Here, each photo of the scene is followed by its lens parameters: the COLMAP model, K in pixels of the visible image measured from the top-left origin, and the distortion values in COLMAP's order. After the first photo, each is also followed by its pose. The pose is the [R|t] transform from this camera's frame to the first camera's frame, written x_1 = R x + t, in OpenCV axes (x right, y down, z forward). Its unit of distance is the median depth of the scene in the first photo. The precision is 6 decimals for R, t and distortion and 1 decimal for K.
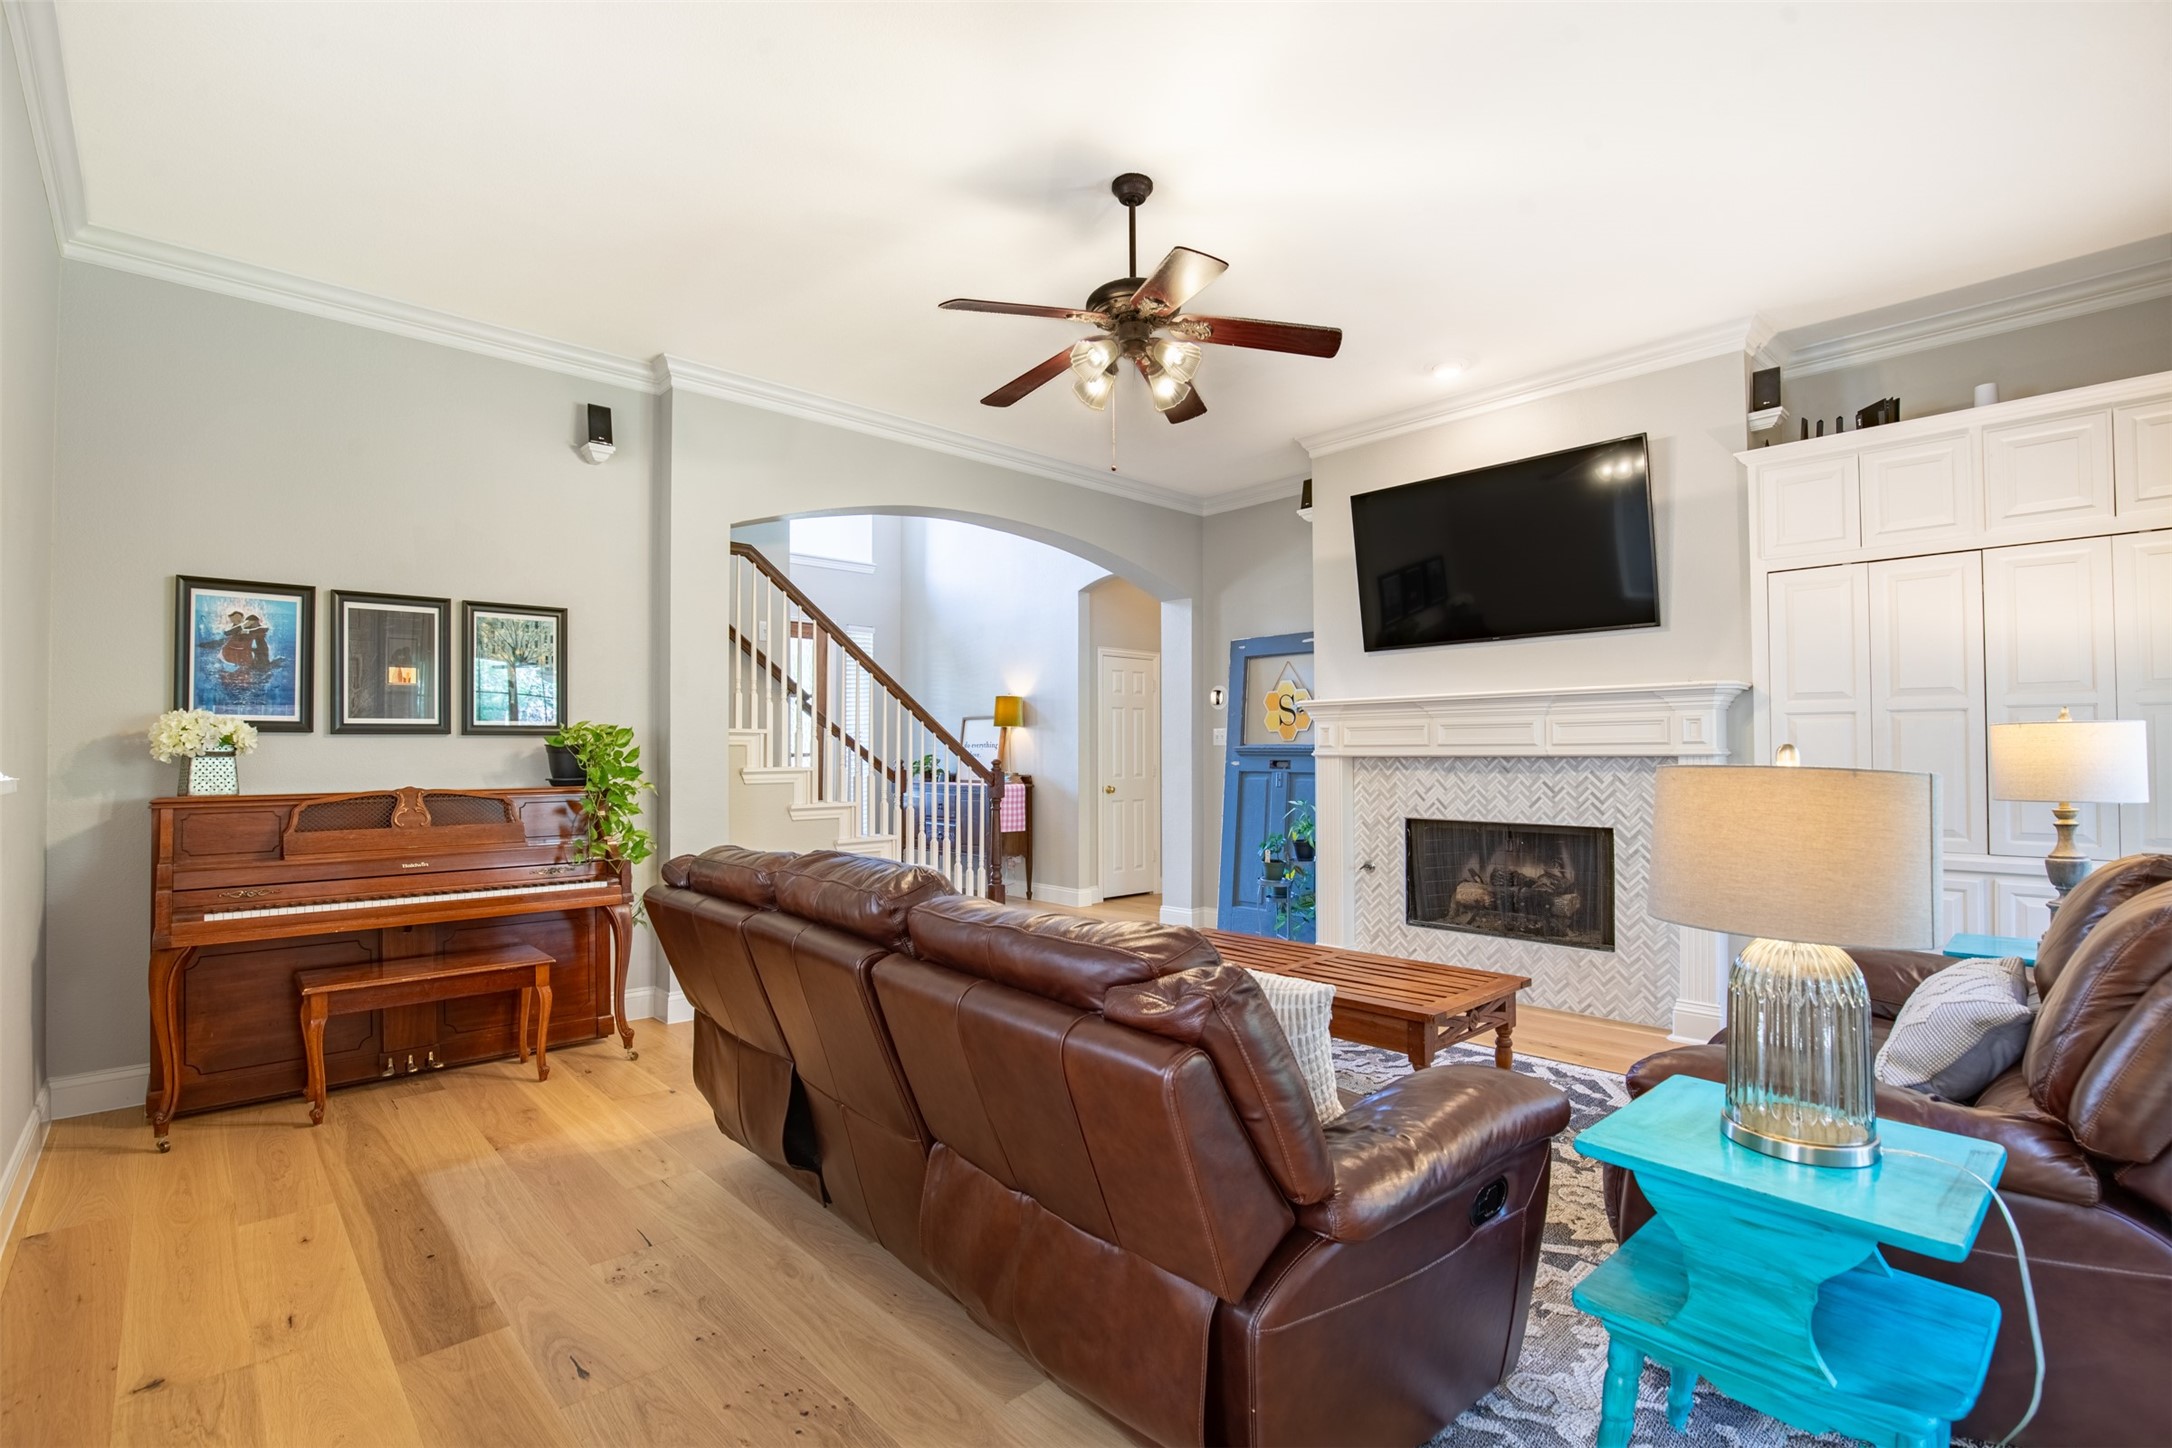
lens RADIAL K [[999.2, 0, 1086.0], [0, 999.2, 733.2], [0, 0, 1]] dist [-0.031314, 0.004534]
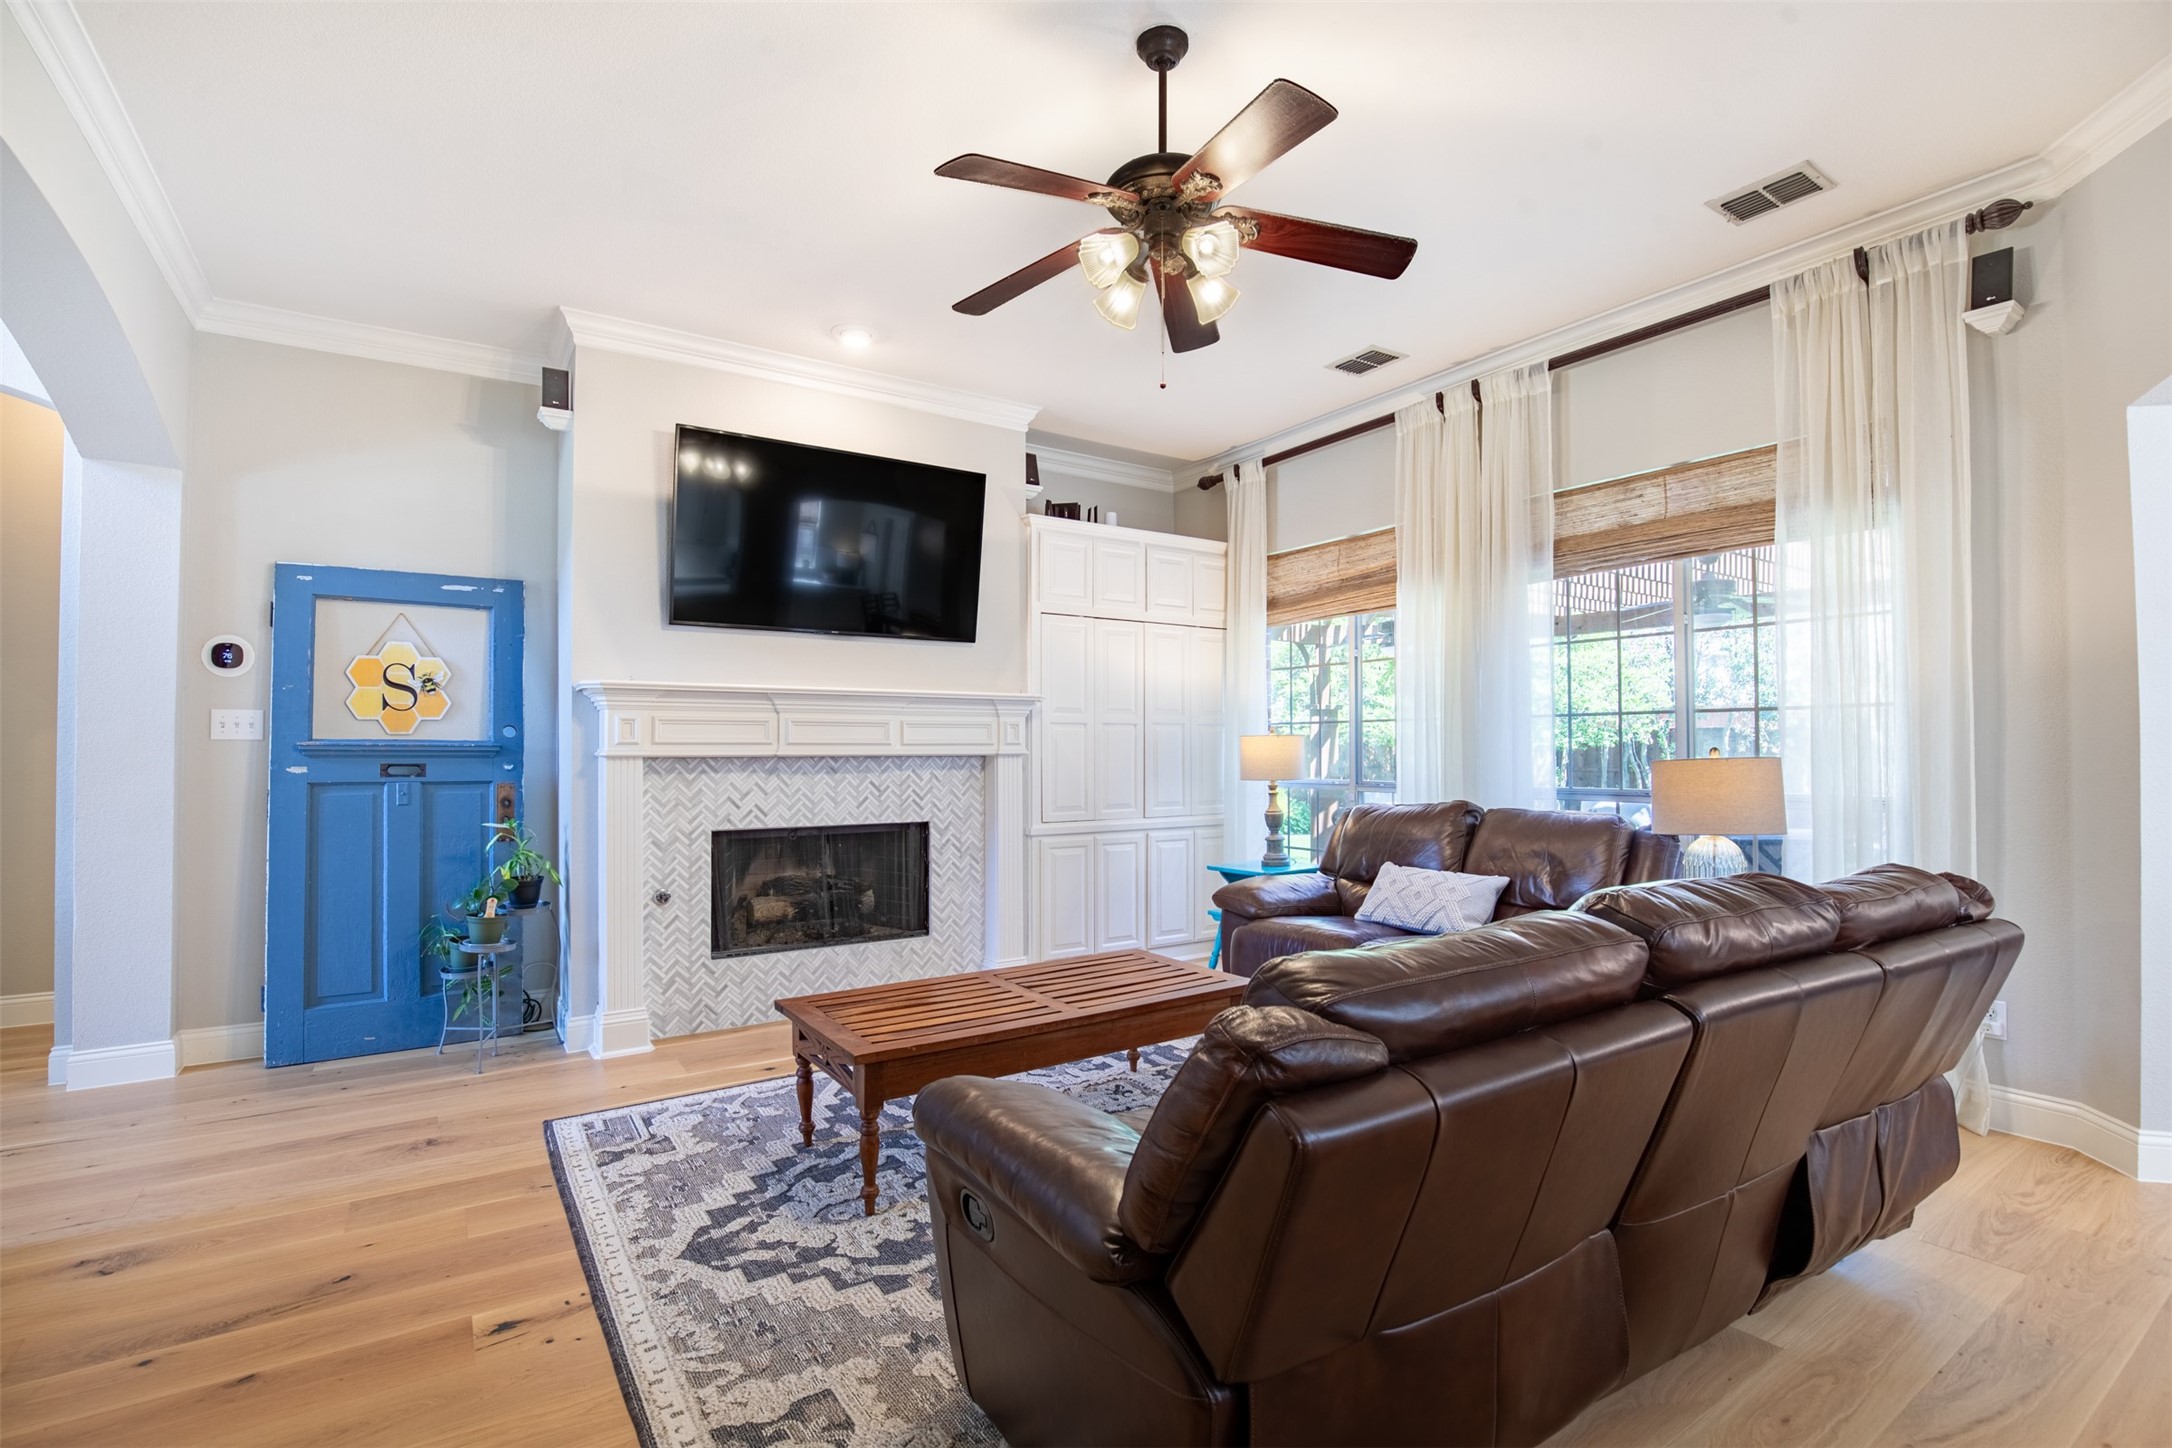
lens RADIAL K [[999.2, 0, 1093.2], [0, 999.2, 723.9], [0, 0, 1]] dist [-0.031314, 0.004534]
pose [[0.162230, 0.026670, 0.986393, -0.507415], [-0.019019, 0.999533, -0.023897, 0.010965], [-0.986570, -0.014883, 0.162661, 0.624592]]
